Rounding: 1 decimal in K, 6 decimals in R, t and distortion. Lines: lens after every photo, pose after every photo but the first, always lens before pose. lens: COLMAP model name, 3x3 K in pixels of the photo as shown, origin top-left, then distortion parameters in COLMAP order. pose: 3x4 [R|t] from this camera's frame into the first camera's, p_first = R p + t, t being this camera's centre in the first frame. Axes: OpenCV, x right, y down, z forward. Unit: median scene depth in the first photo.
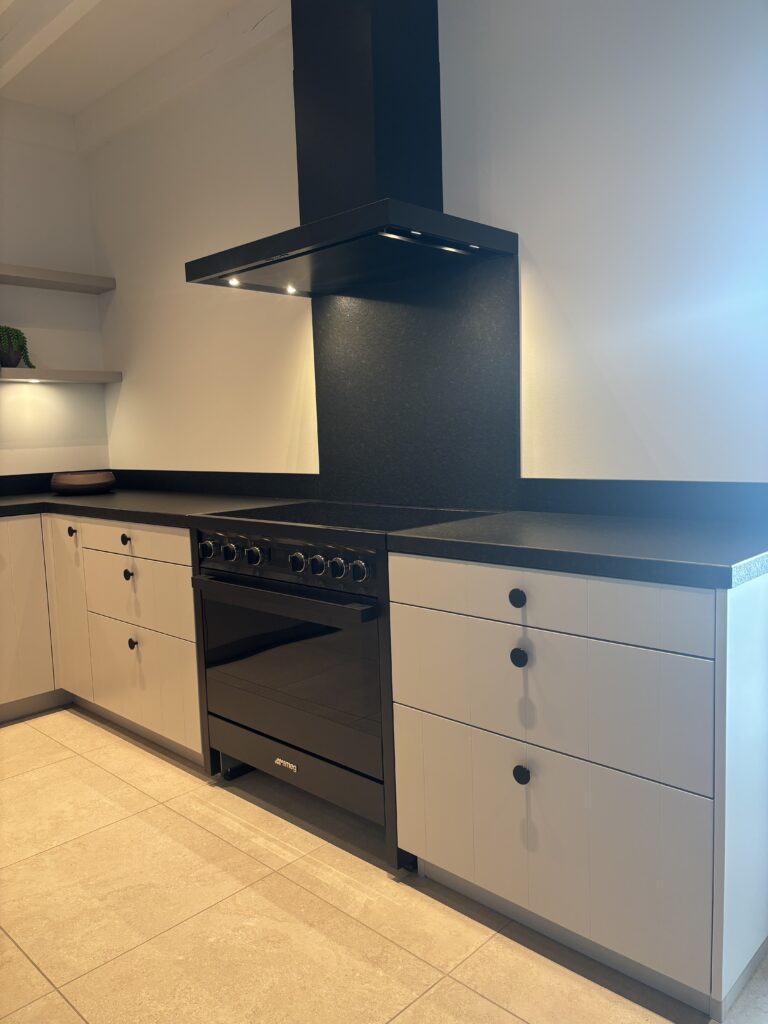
lens RADIAL K [[774.1, 0, 386.4], [0, 774.1, 513.2], [0, 0, 1]] dist [0.036575, -0.007250]
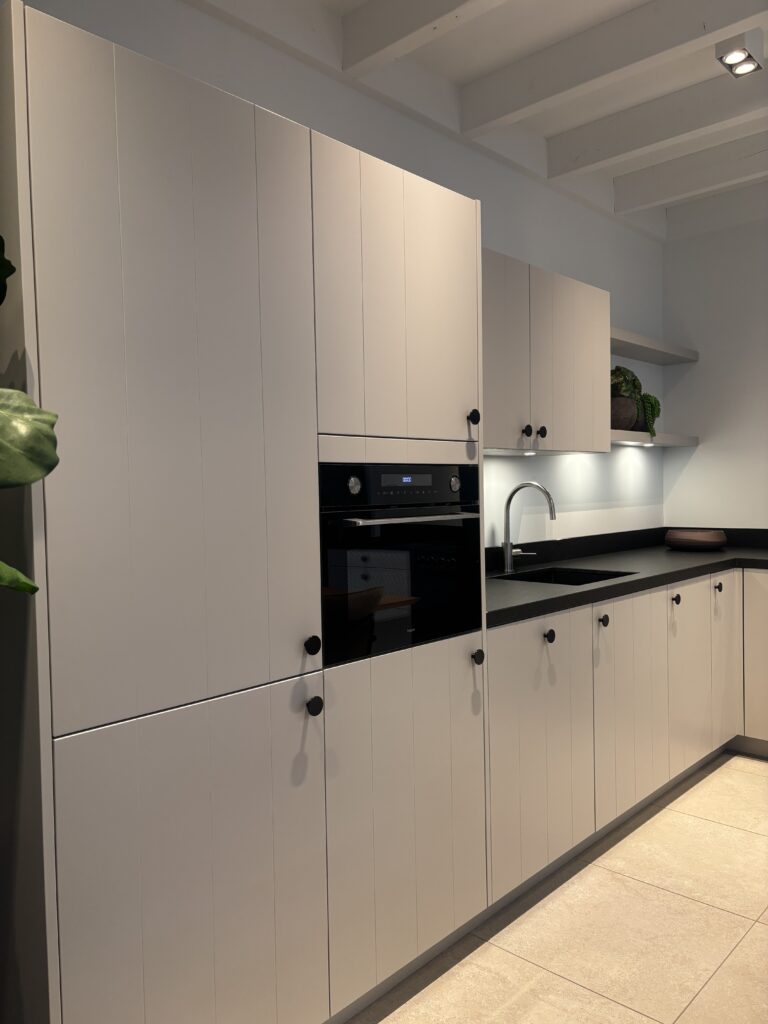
lens RADIAL K [[774.1, 0, 384.7], [0, 774.1, 513.0], [0, 0, 1]] dist [0.036575, -0.007250]
pose [[0.999498, 0.021429, 0.023326, -0.956618], [-0.019773, 0.997416, -0.069062, 0.007627], [-0.024746, 0.068566, 0.997340, -0.067849]]
